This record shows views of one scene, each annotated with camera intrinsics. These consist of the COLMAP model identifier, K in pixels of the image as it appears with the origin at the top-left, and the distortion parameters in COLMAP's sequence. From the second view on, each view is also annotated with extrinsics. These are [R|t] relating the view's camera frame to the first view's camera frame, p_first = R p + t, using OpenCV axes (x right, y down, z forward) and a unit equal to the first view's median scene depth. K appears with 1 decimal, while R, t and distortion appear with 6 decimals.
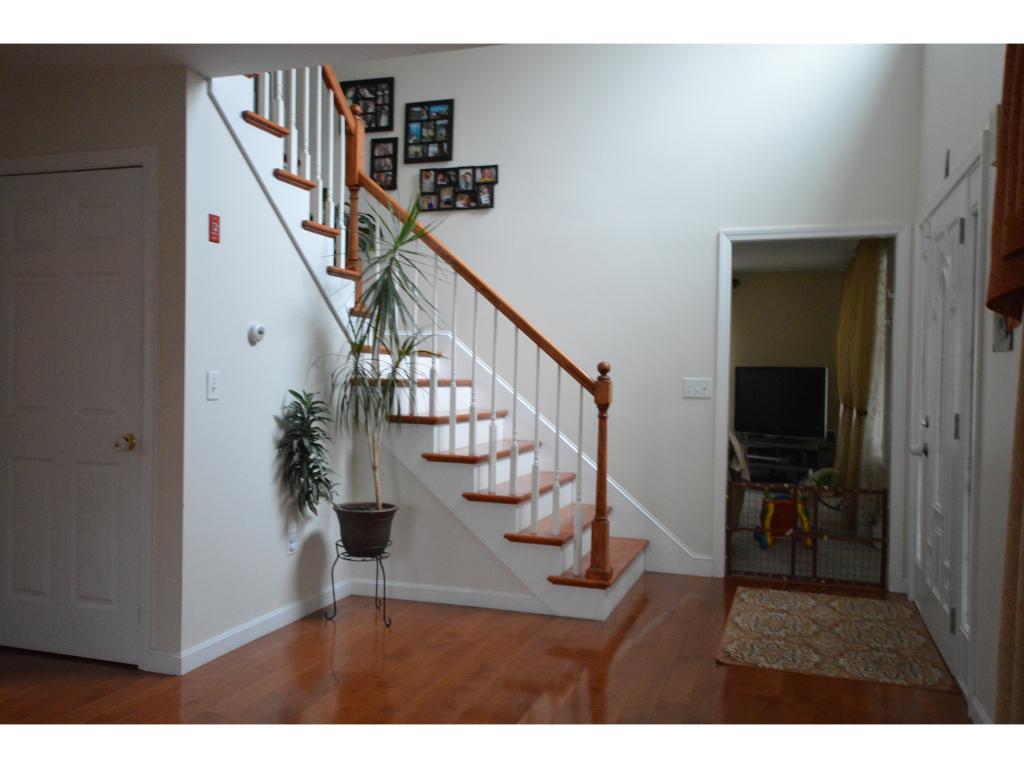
lens RADIAL K [[874.0, 0, 508.1], [0, 874.0, 382.7], [0, 0, 1]] dist [-0.002697, 0.000287]
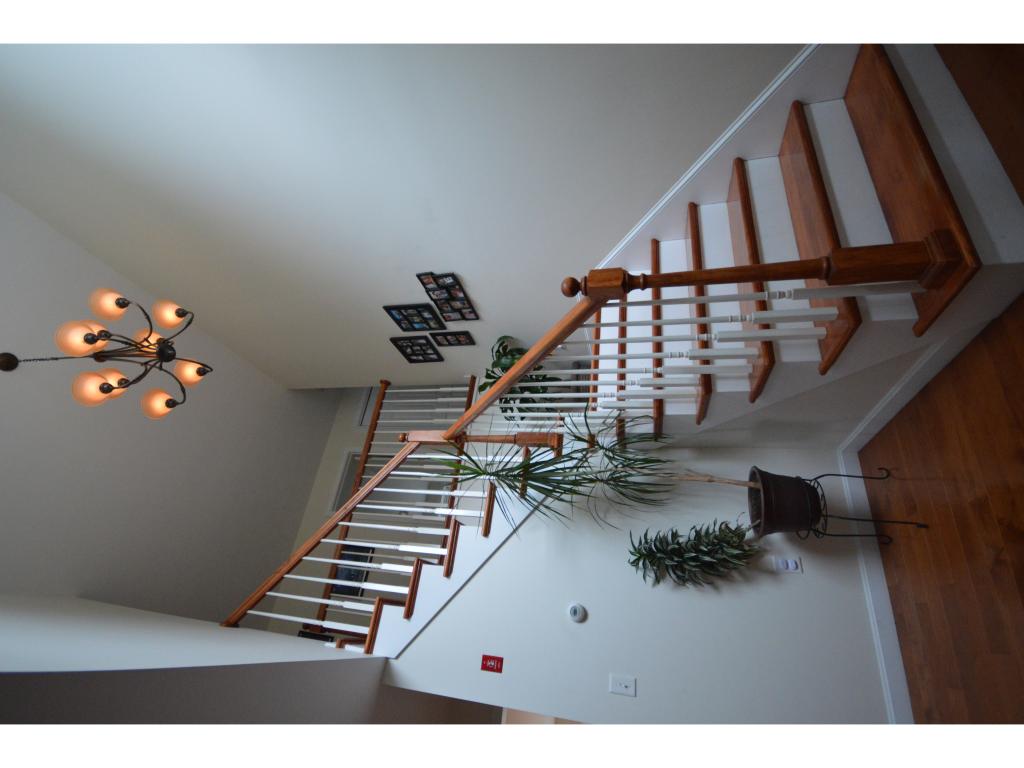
lens RADIAL K [[456.2, 0, 512.1], [0, 456.2, 382.1], [0, 0, 1]] dist [0.000331, -0.003529]
pose [[-0.232514, -0.721315, -0.652412, 0.233439], [0.949399, -0.022709, -0.313250, 0.039353], [0.211137, -0.692234, 0.690096, 0.537701]]
